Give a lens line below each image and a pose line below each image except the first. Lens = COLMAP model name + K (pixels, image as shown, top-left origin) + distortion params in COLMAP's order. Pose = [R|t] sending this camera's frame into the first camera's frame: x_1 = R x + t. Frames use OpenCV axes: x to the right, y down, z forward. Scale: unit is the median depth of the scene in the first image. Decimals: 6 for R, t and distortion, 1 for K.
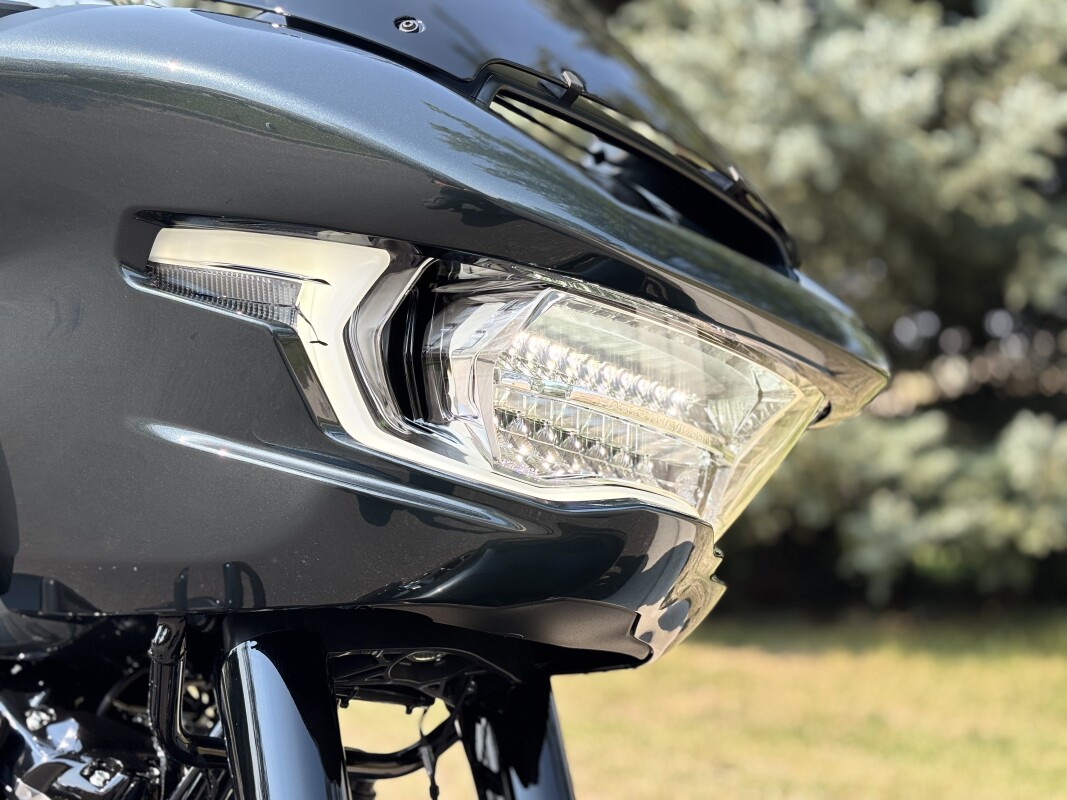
lens RADIAL K [[1567.1, 0, 514.8], [0, 1567.1, 400.0], [0, 0, 1]] dist [0.170207, -0.727421]
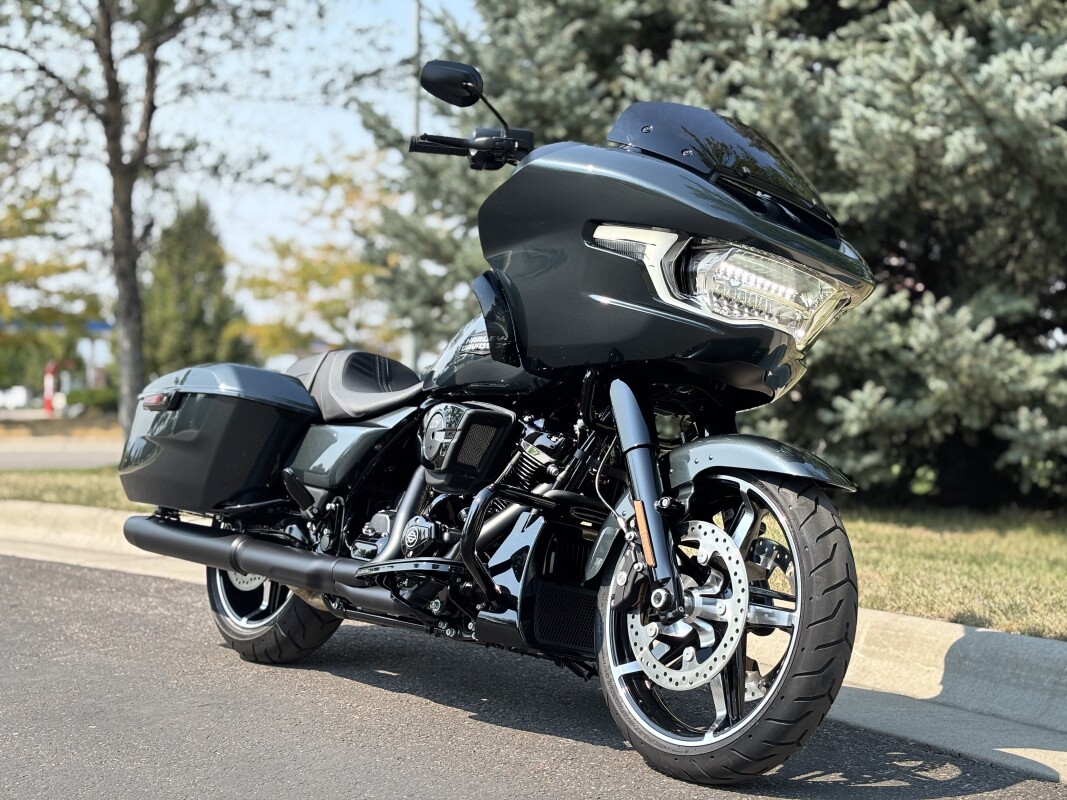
lens RADIAL K [[1567.1, 0, 514.8], [0, 1567.1, 400.0], [0, 0, 1]] dist [0.170207, -0.727421]
pose [[0.988514, 0.025474, -0.148964, 0.057573], [-0.021201, 0.999319, 0.030202, 0.117864], [0.149632, -0.026697, 0.988381, -1.748950]]
